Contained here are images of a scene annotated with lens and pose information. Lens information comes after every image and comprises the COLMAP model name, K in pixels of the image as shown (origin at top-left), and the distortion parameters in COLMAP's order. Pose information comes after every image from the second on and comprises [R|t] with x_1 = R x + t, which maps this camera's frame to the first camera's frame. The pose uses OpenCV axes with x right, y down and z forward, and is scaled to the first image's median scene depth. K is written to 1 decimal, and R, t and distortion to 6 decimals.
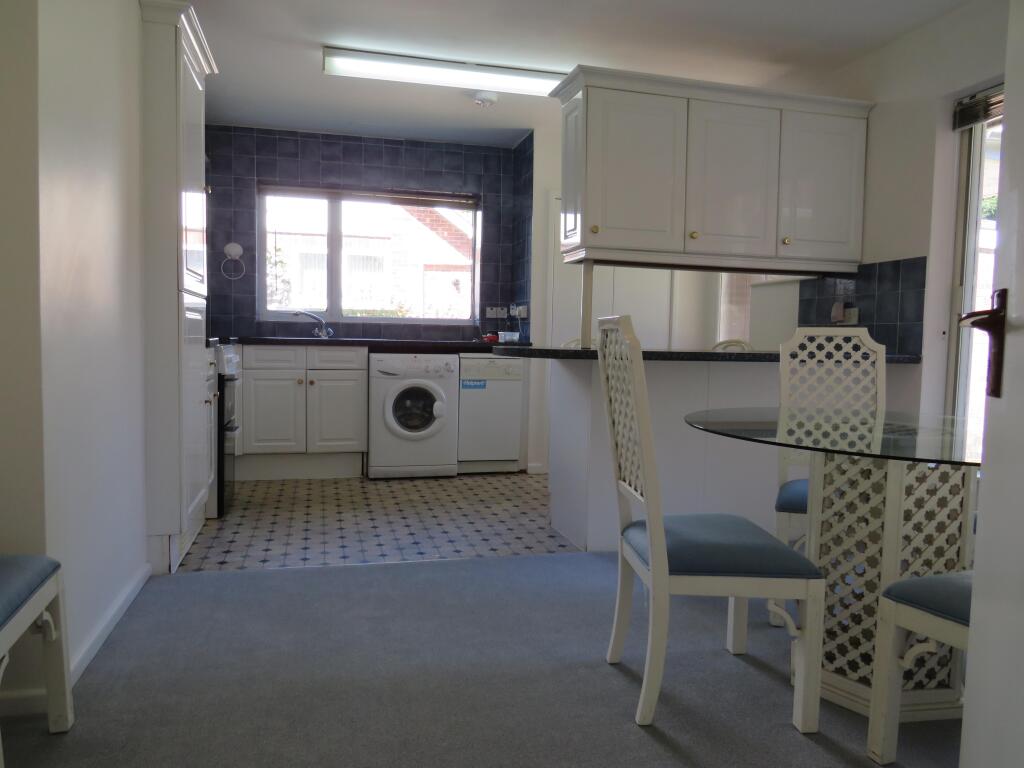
lens RADIAL K [[736.5, 0, 512.0], [0, 736.5, 384.0], [0, 0, 1]] dist [-0.030051, 0.043850]
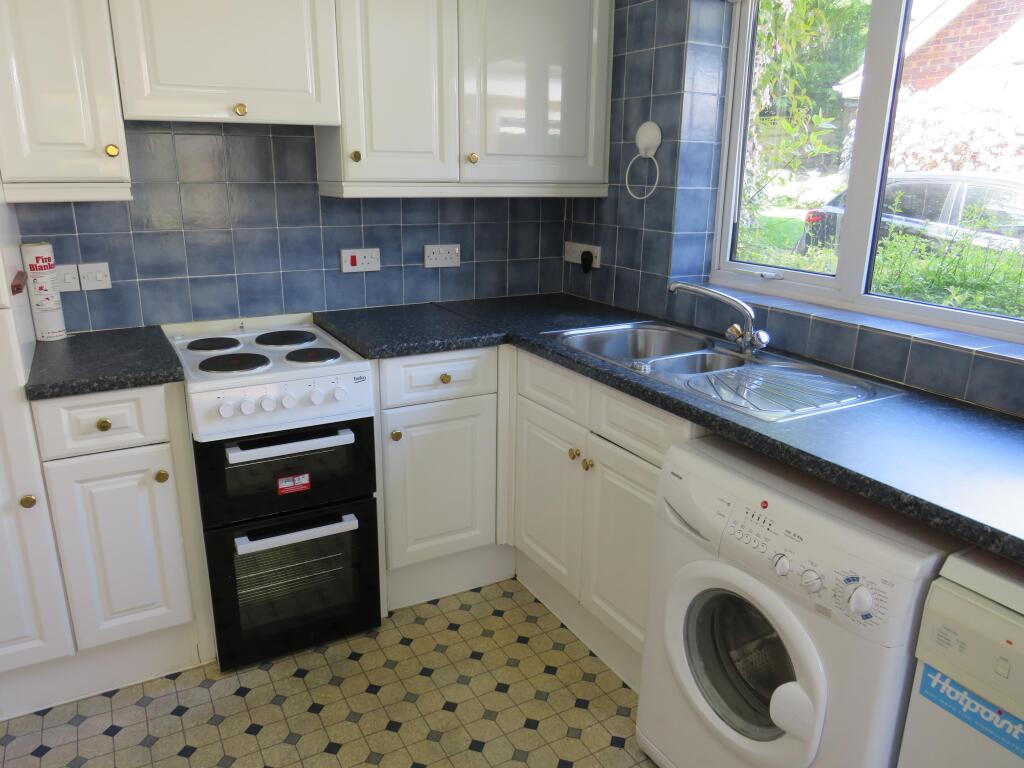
lens RADIAL K [[733.7, 0, 512.0], [0, 733.7, 384.0], [0, 0, 1]] dist [-0.021312, 0.000190]
pose [[0.249482, 0.254818, -0.934252, 0.126923], [-0.071589, 0.966971, 0.244626, -0.187722], [0.965730, 0.005852, 0.259484, 1.080606]]
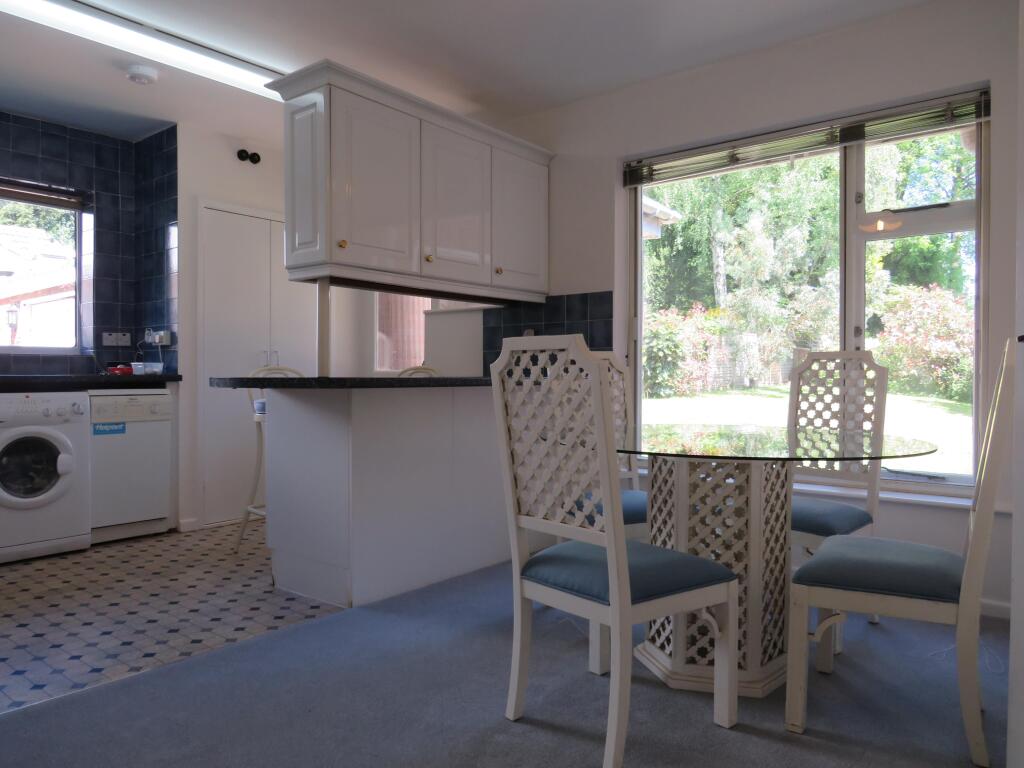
lens RADIAL K [[733.7, 0, 512.0], [0, 733.7, 384.0], [0, 0, 1]] dist [-0.021312, 0.000190]
pose [[0.803609, -0.028391, 0.594480, -0.226012], [0.054016, 0.998218, -0.025346, -0.005701], [-0.592702, 0.052480, 0.803710, 0.148911]]
